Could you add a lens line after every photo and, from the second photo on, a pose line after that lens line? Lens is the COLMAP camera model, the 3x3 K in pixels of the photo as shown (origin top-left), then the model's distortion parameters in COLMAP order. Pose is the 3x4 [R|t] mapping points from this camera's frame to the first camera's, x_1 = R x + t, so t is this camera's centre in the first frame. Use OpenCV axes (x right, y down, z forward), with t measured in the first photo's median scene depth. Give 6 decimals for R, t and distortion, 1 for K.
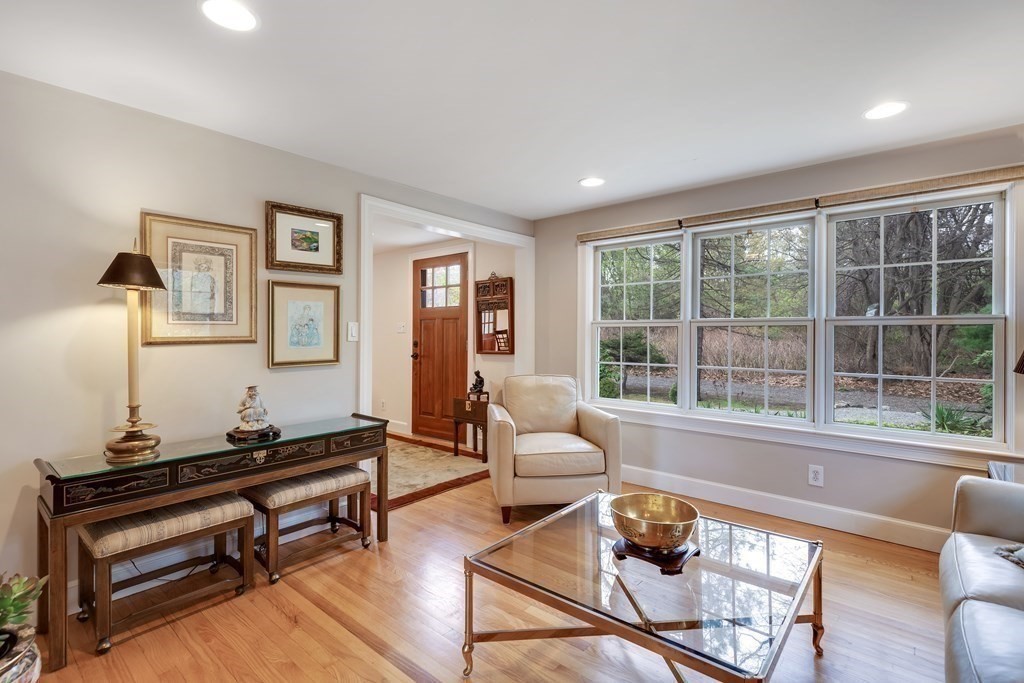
lens RADIAL K [[480.6, 0, 510.9], [0, 480.6, 336.7], [0, 0, 1]] dist [0.012609, -0.001454]
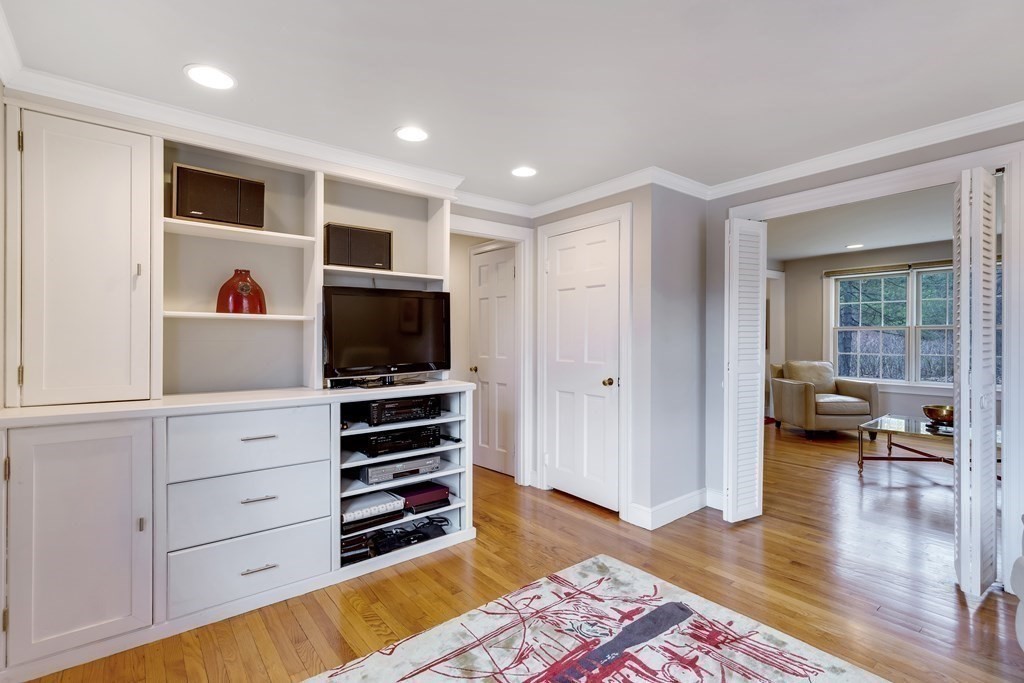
lens RADIAL K [[480.6, 0, 514.2], [0, 480.6, 336.5], [0, 0, 1]] dist [0.012609, -0.001454]
pose [[0.982737, -0.007085, -0.184870, -0.775619], [0.005751, 0.999953, -0.007748, 0.006911], [0.184916, 0.006551, 0.982732, -1.001609]]
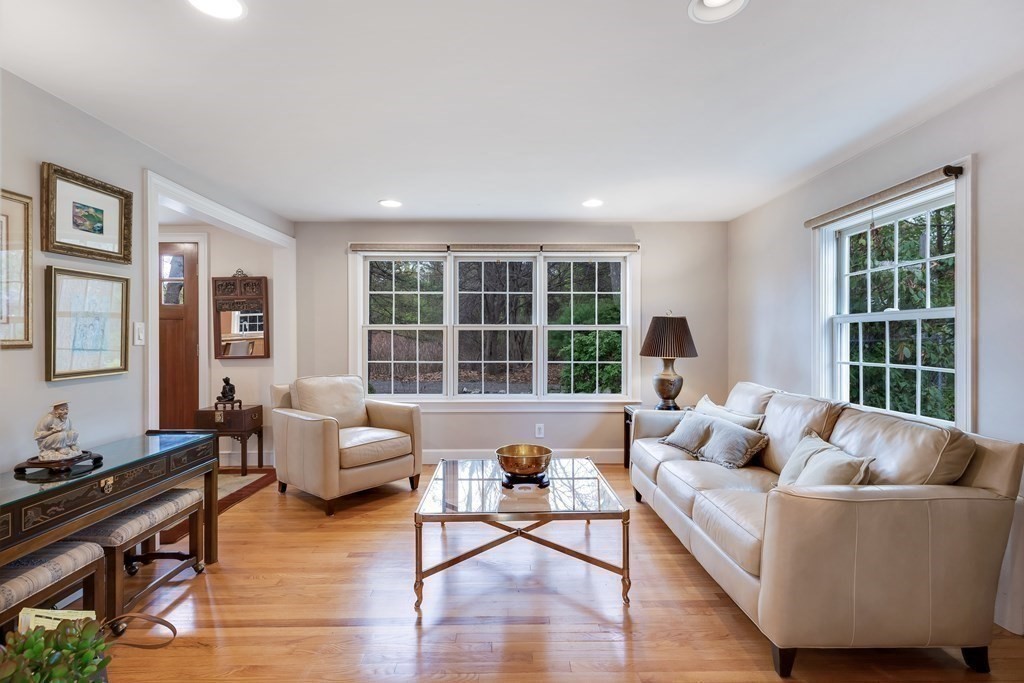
lens RADIAL K [[480.6, 0, 513.1], [0, 480.6, 345.0], [0, 0, 1]] dist [0.012609, -0.001454]
pose [[0.751240, -0.014291, 0.659874, -0.410760], [0.007471, 0.999886, 0.013150, 0.002924], [-0.659987, -0.004949, 0.751261, -0.059000]]
